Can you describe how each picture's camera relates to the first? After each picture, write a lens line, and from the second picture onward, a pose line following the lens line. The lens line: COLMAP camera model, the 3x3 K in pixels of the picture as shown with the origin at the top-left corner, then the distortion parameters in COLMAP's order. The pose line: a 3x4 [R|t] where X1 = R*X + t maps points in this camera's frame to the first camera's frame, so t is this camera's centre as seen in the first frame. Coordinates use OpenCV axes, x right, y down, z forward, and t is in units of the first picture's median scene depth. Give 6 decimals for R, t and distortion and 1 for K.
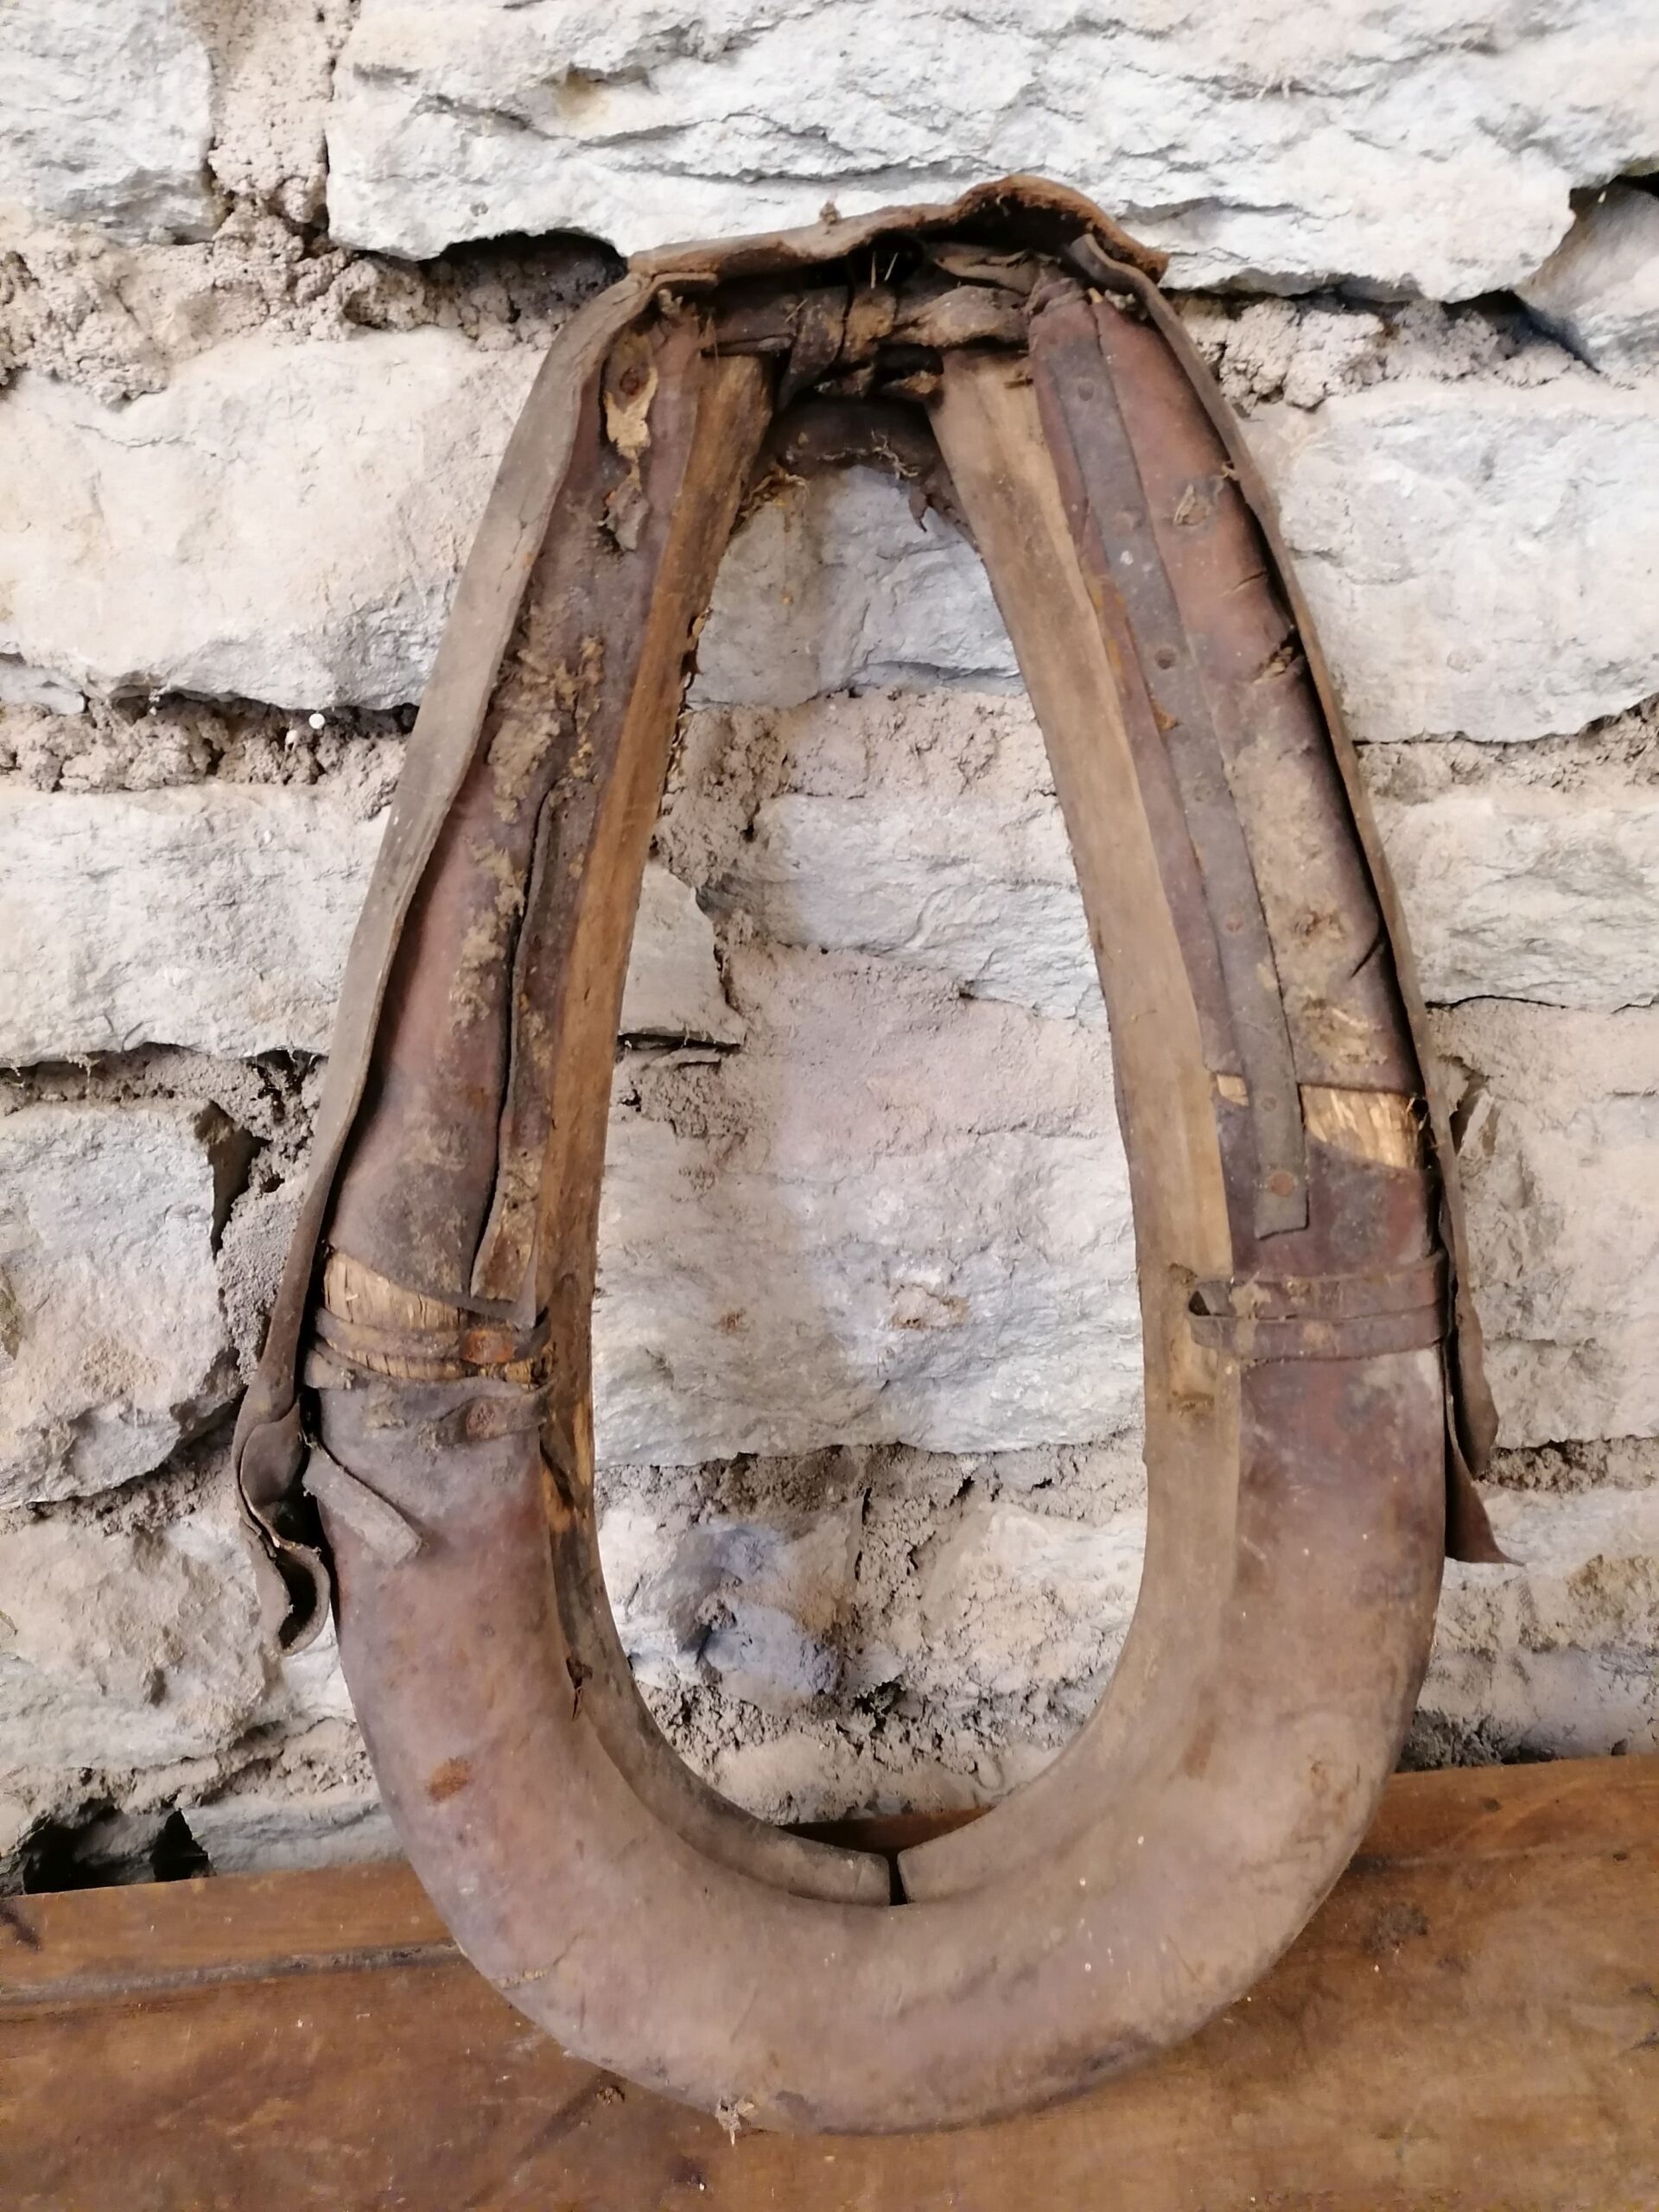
lens RADIAL K [[1663.8, 0, 832.3], [0, 1663.8, 1107.5], [0, 0, 1]] dist [0.031893, -0.016668]
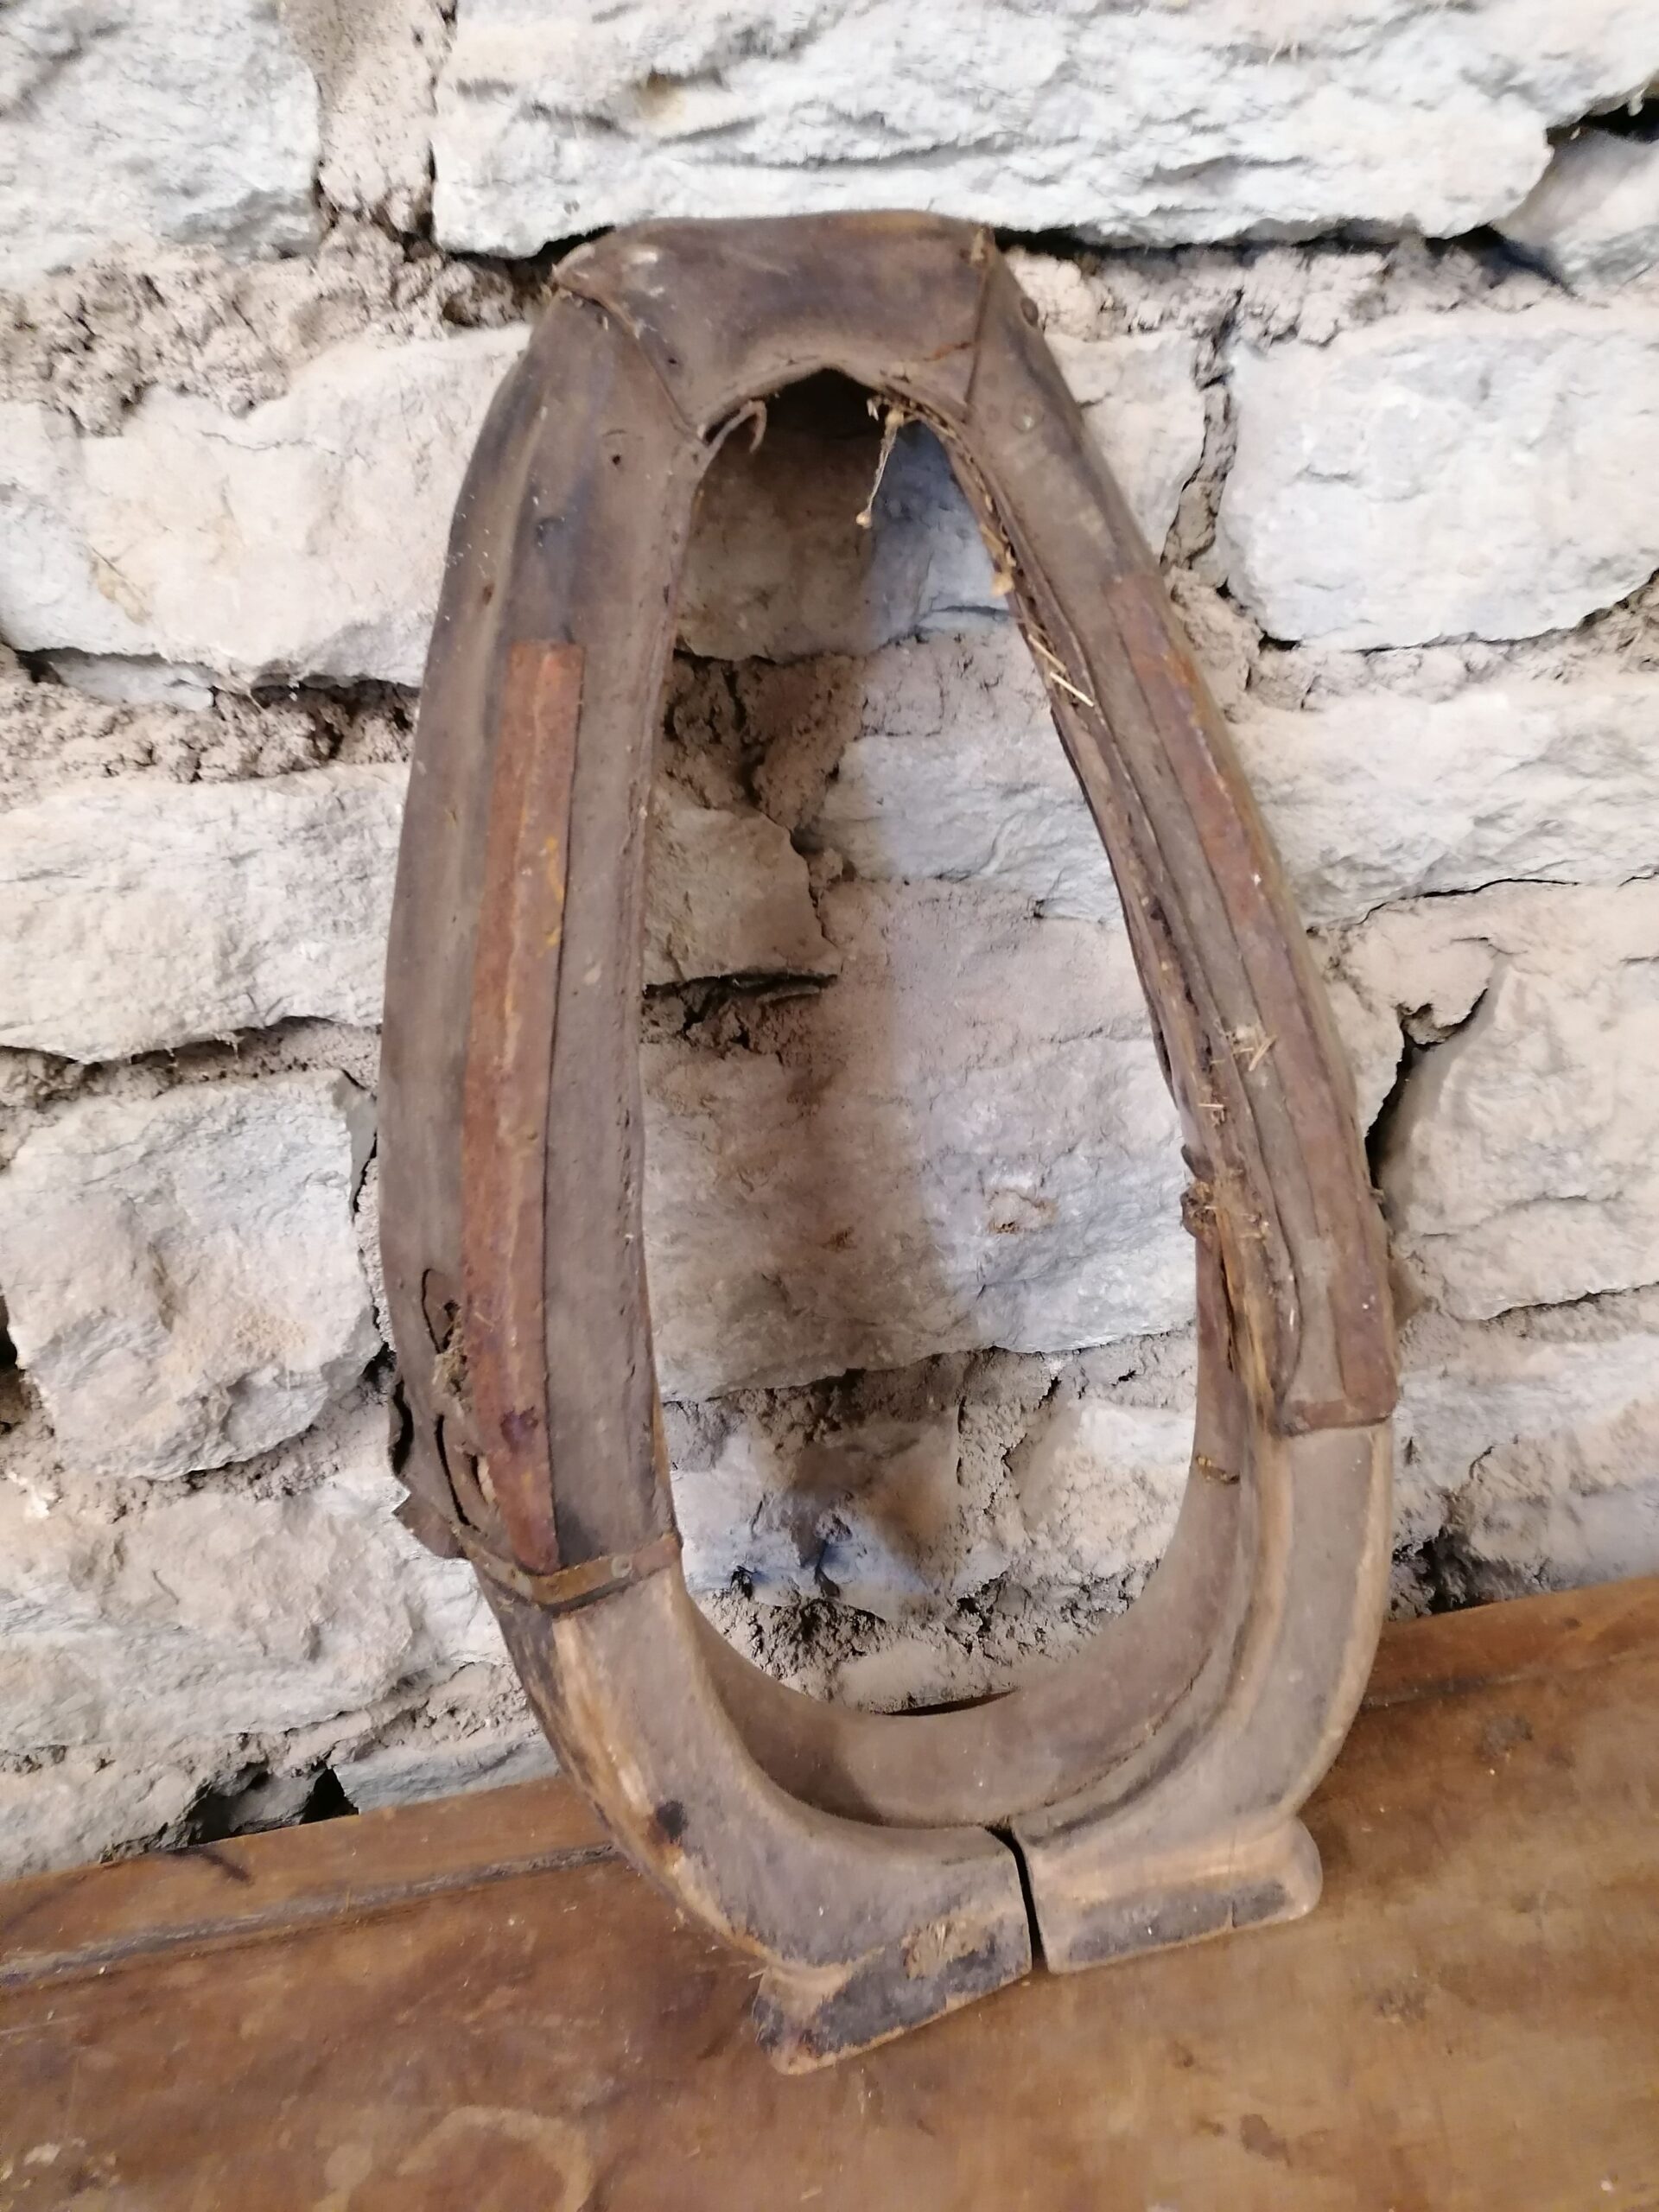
lens RADIAL K [[1663.8, 0, 836.1], [0, 1663.8, 1110.1], [0, 0, 1]] dist [0.031893, -0.016668]
pose [[0.995303, -0.086318, 0.043825, -0.112592], [0.086431, 0.996258, -0.000684, 0.050346], [-0.043602, 0.004468, 0.999039, -0.072218]]
